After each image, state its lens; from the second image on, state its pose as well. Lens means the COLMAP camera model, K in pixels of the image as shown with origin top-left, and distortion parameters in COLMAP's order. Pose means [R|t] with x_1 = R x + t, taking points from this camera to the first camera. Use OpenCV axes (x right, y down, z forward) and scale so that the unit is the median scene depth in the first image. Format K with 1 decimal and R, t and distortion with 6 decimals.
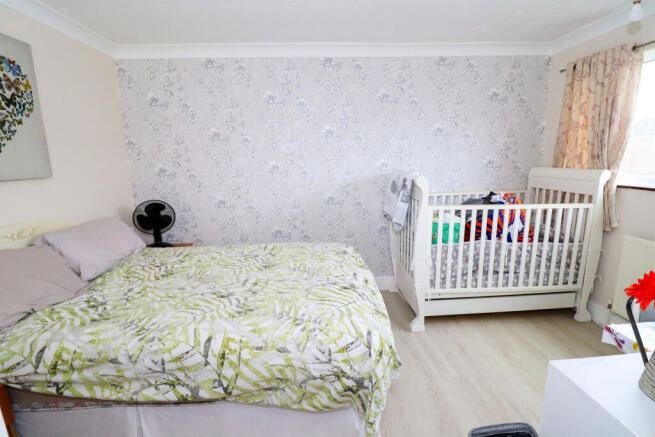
lens RADIAL K [[306.0, 0, 327.9], [0, 306.0, 217.8], [0, 0, 1]] dist [-0.014245, -0.002309]
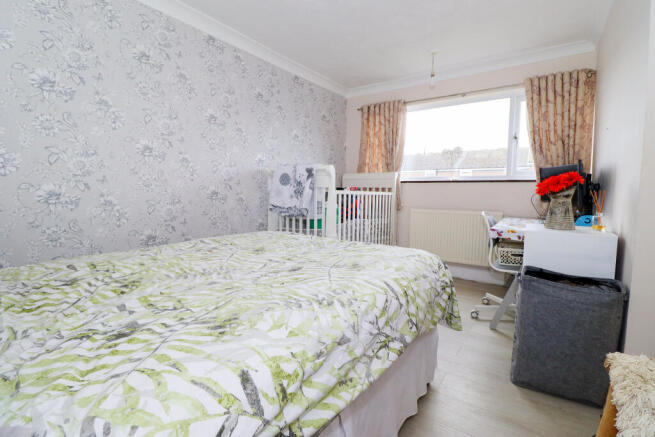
lens RADIAL K [[306.0, 0, 328.2], [0, 306.0, 218.0], [0, 0, 1]] dist [-0.014245, -0.002309]
pose [[0.605378, -0.043215, 0.794764, -0.651361], [0.135578, 0.989531, -0.049466, 0.125404], [-0.784306, 0.137698, 0.604899, 0.309872]]
